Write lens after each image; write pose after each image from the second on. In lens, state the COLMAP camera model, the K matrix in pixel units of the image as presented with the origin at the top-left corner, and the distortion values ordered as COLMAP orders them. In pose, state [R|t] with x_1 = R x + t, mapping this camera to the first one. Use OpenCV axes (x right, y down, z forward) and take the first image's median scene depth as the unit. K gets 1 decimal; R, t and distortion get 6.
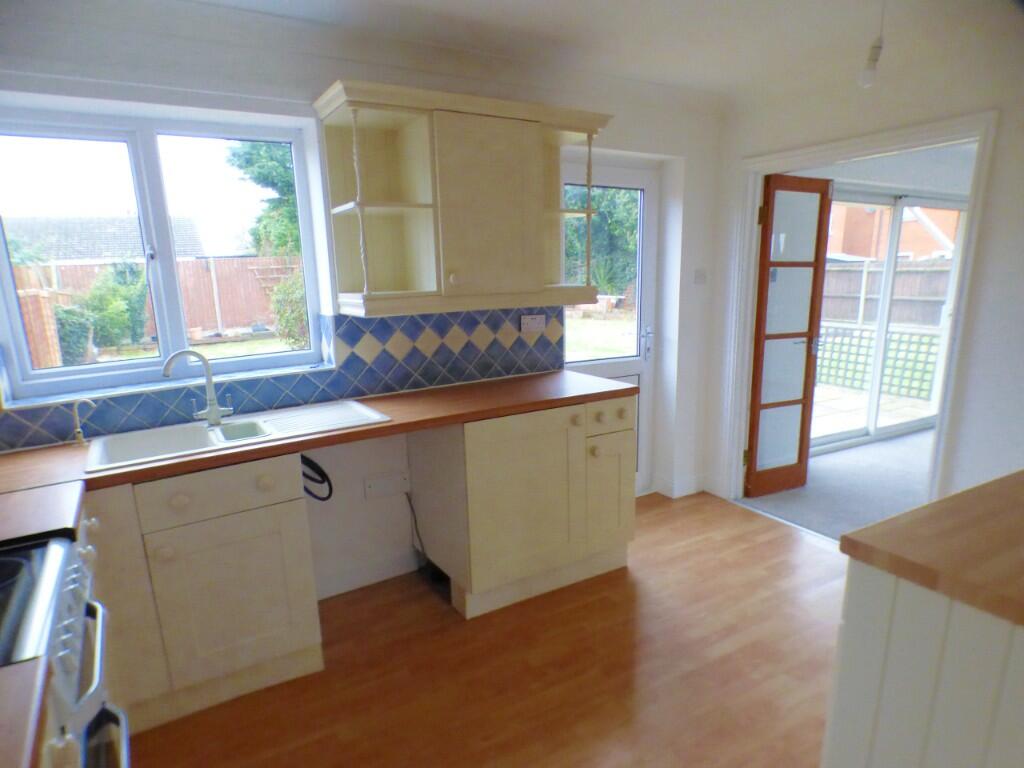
lens RADIAL K [[604.7, 0, 503.9], [0, 604.7, 389.7], [0, 0, 1]] dist [0.005078, 0.000496]
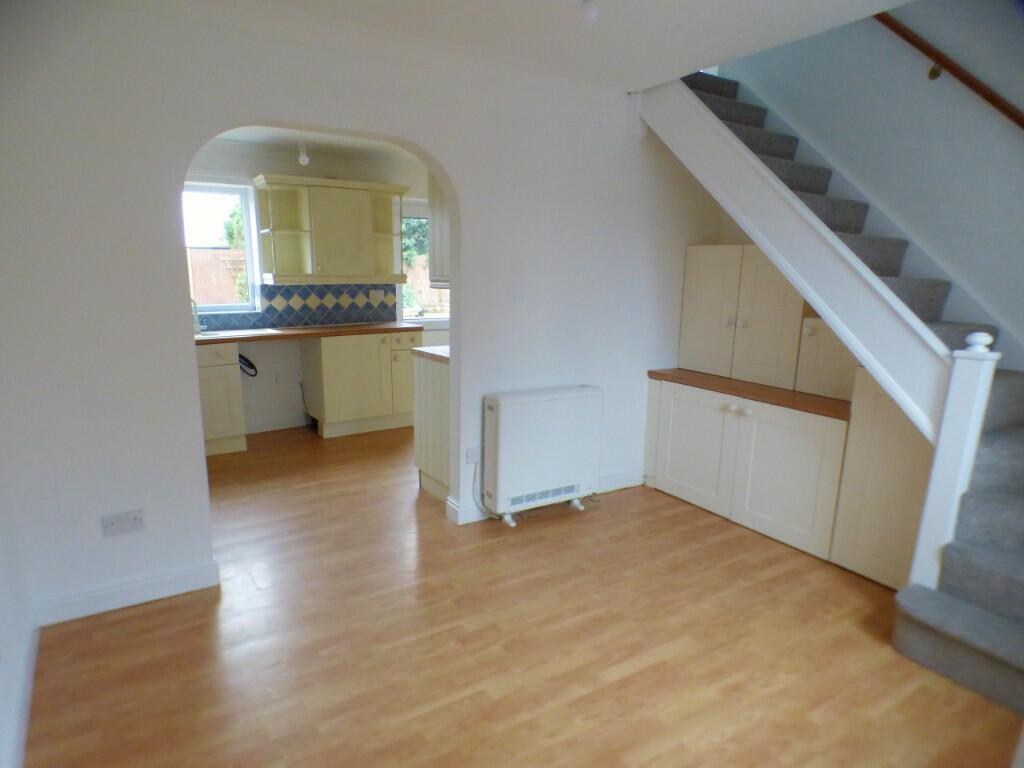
lens RADIAL K [[615.4, 0, 512.0], [0, 615.4, 384.0], [0, 0, 1]] dist [0.000847, 0.000483]
pose [[0.998732, 0.022345, 0.045115, 0.440521], [-0.021822, 0.999689, -0.012050, 0.201092], [-0.045371, 0.011051, 0.998909, -1.003846]]
